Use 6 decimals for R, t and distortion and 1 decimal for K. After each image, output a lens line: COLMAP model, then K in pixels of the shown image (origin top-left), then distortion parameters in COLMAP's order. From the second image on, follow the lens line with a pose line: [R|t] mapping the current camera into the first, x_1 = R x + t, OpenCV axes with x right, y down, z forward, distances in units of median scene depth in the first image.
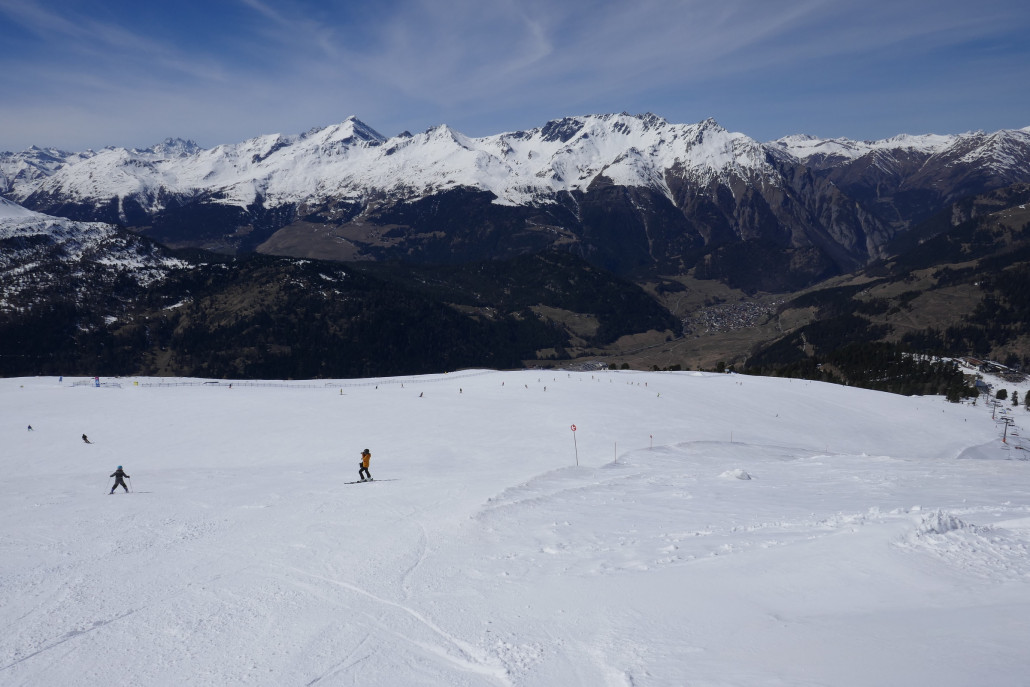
lens RADIAL K [[738.4, 0, 516.4], [0, 738.4, 342.5], [0, 0, 1]] dist [-0.013533, -0.002653]
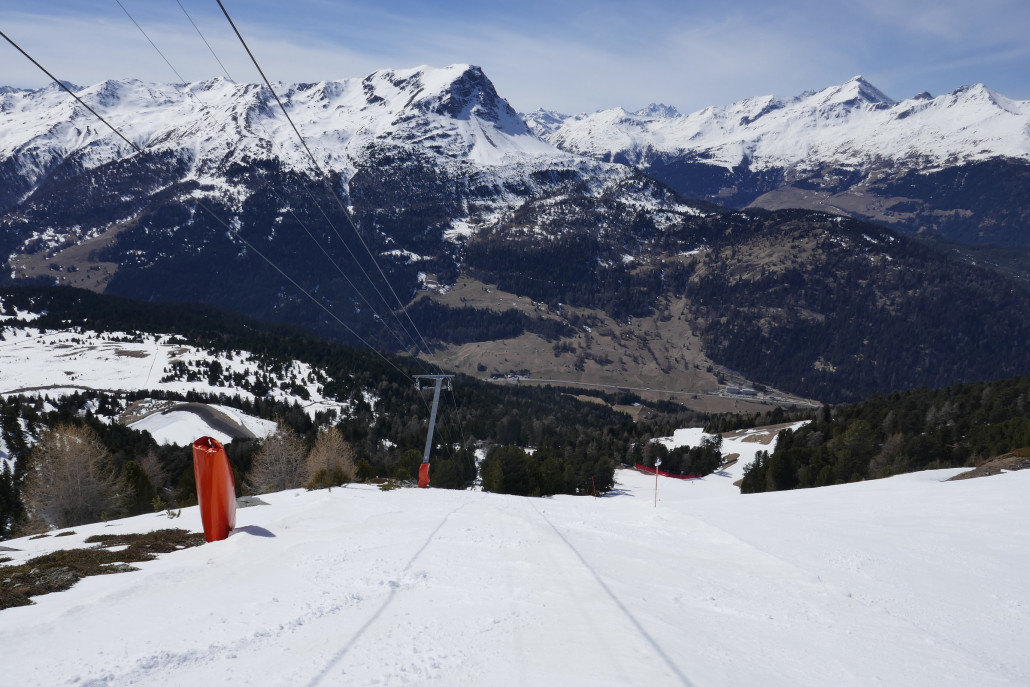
lens RADIAL K [[738.4, 0, 515.0], [0, 738.4, 342.1], [0, 0, 1]] dist [-0.013533, -0.002653]
pose [[0.833434, 0.174944, -0.524197, -0.066426], [-0.159046, 0.984369, 0.075651, 0.012280], [0.529237, 0.020321, 0.848230, 0.045848]]
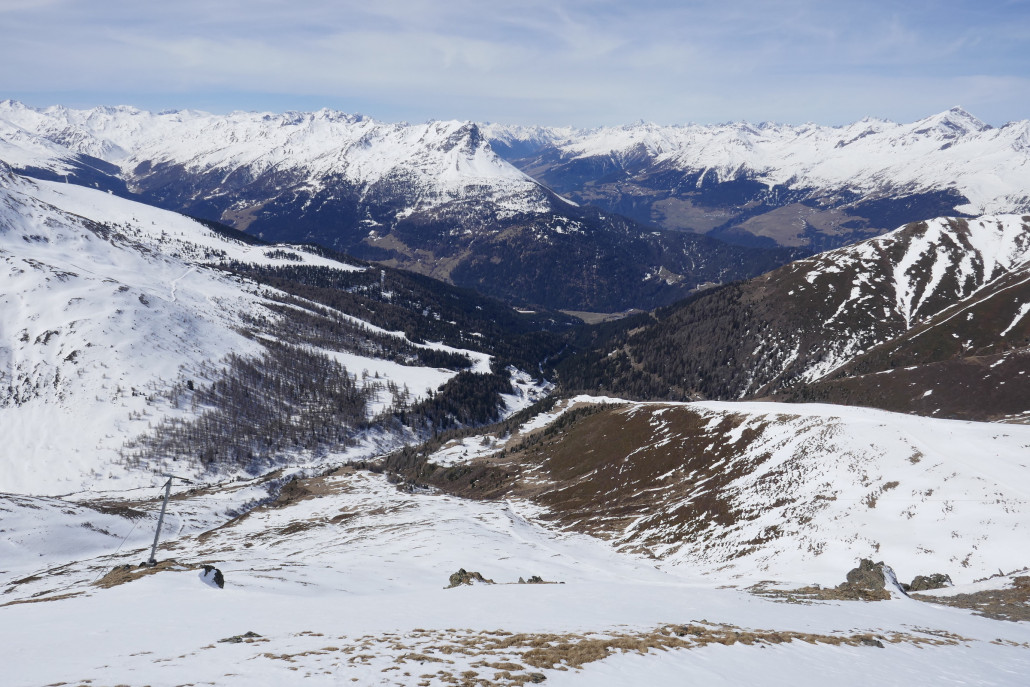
lens RADIAL K [[738.4, 0, 510.0], [0, 738.4, 340.4], [0, 0, 1]] dist [-0.013533, -0.002653]
pose [[0.552366, 0.268052, -0.789328, 0.422242], [-0.241271, 0.957770, 0.156414, -0.031725], [0.797922, 0.104044, 0.593713, -0.008033]]
